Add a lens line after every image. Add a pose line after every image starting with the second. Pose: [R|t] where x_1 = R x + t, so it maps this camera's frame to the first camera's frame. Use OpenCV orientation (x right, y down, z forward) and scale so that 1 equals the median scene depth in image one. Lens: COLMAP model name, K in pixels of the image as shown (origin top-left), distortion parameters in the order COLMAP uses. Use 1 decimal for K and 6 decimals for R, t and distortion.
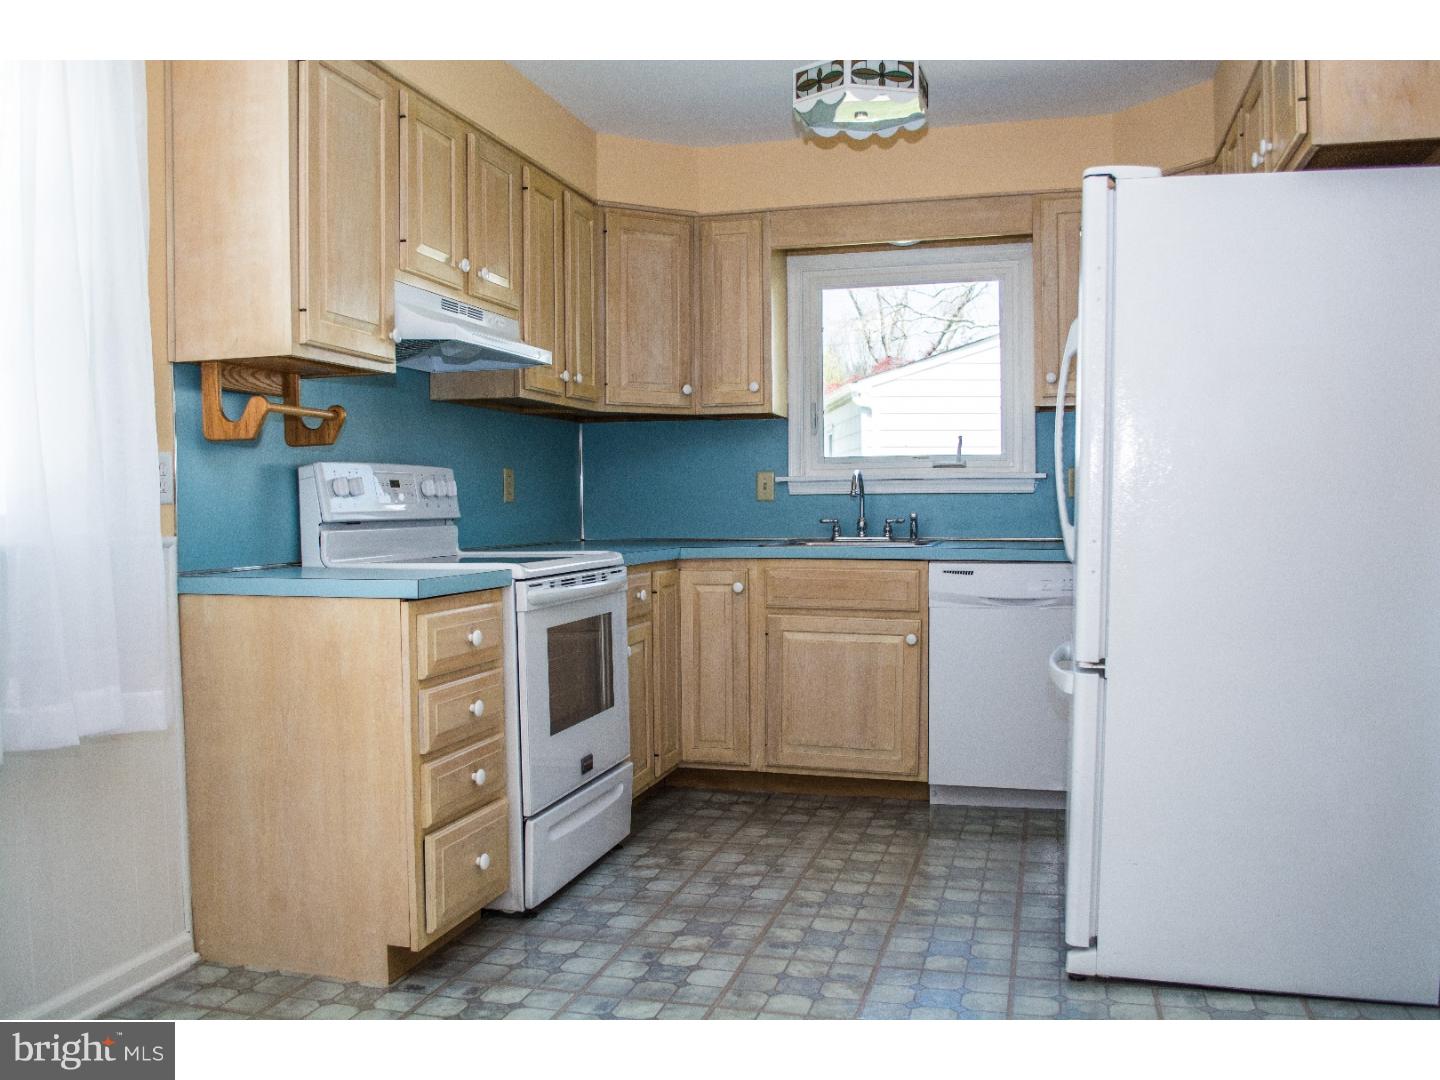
lens RADIAL K [[1214.6, 0, 719.1], [0, 1214.6, 533.2], [0, 0, 1]] dist [-0.077045, -0.003237]
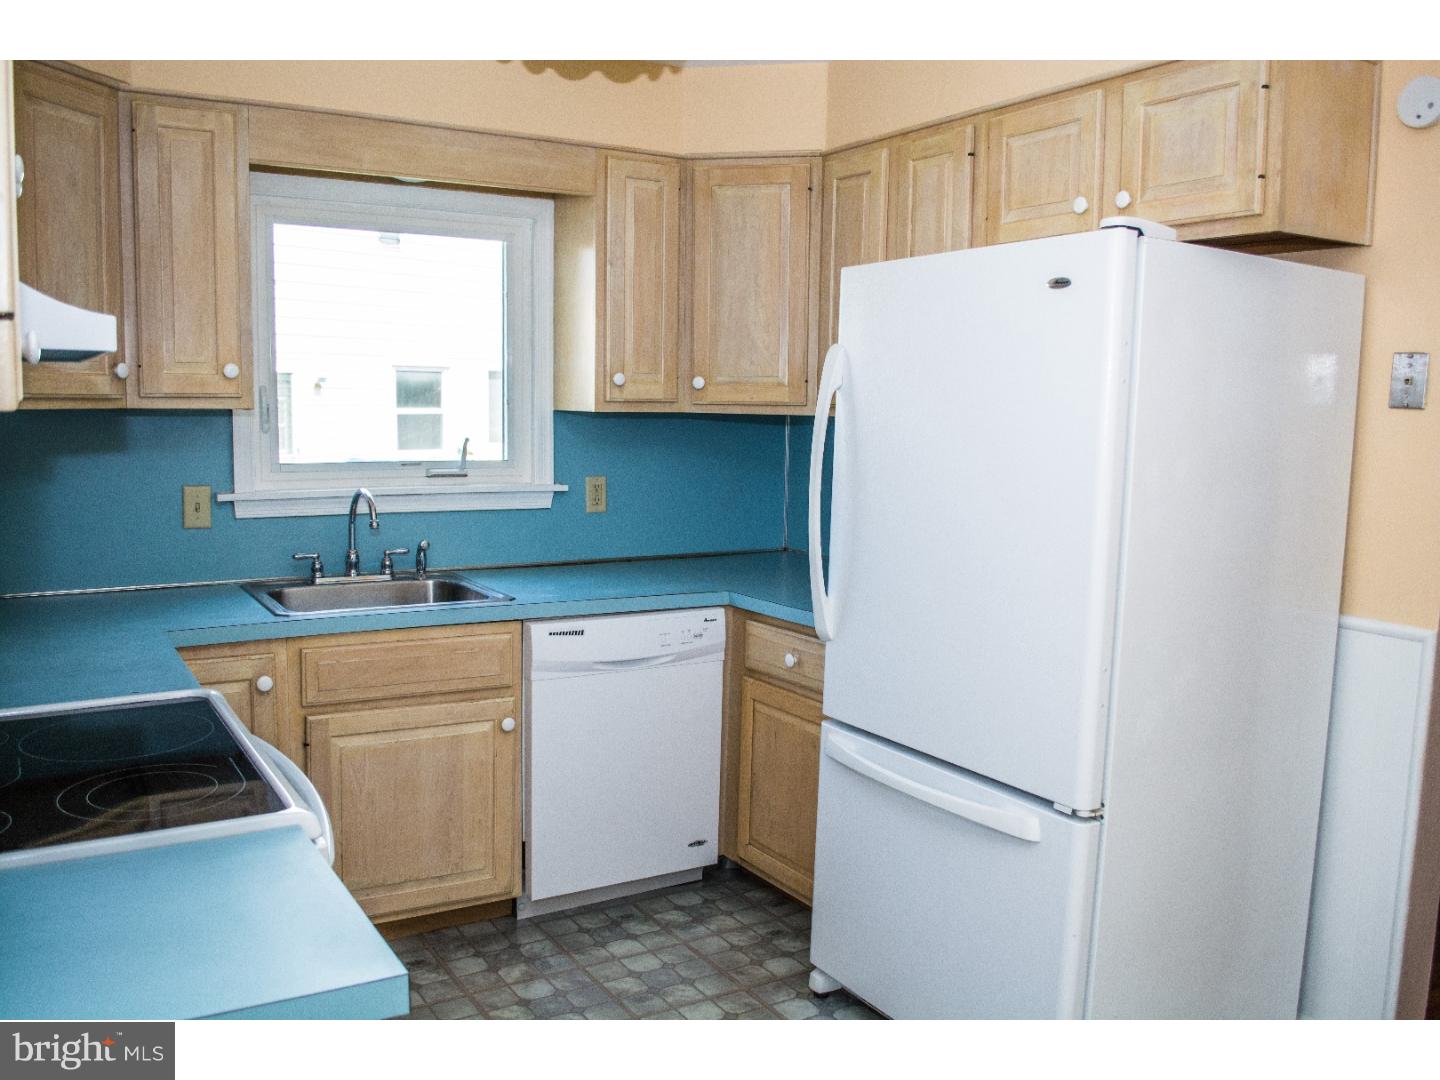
lens RADIAL K [[1214.6, 0, 718.3], [0, 1214.6, 547.2], [0, 0, 1]] dist [-0.077045, -0.003237]
pose [[0.684549, -0.067639, 0.725822, -0.274671], [-0.004349, 0.995289, 0.096852, -0.091013], [-0.728954, -0.069456, 0.681030, 0.360462]]
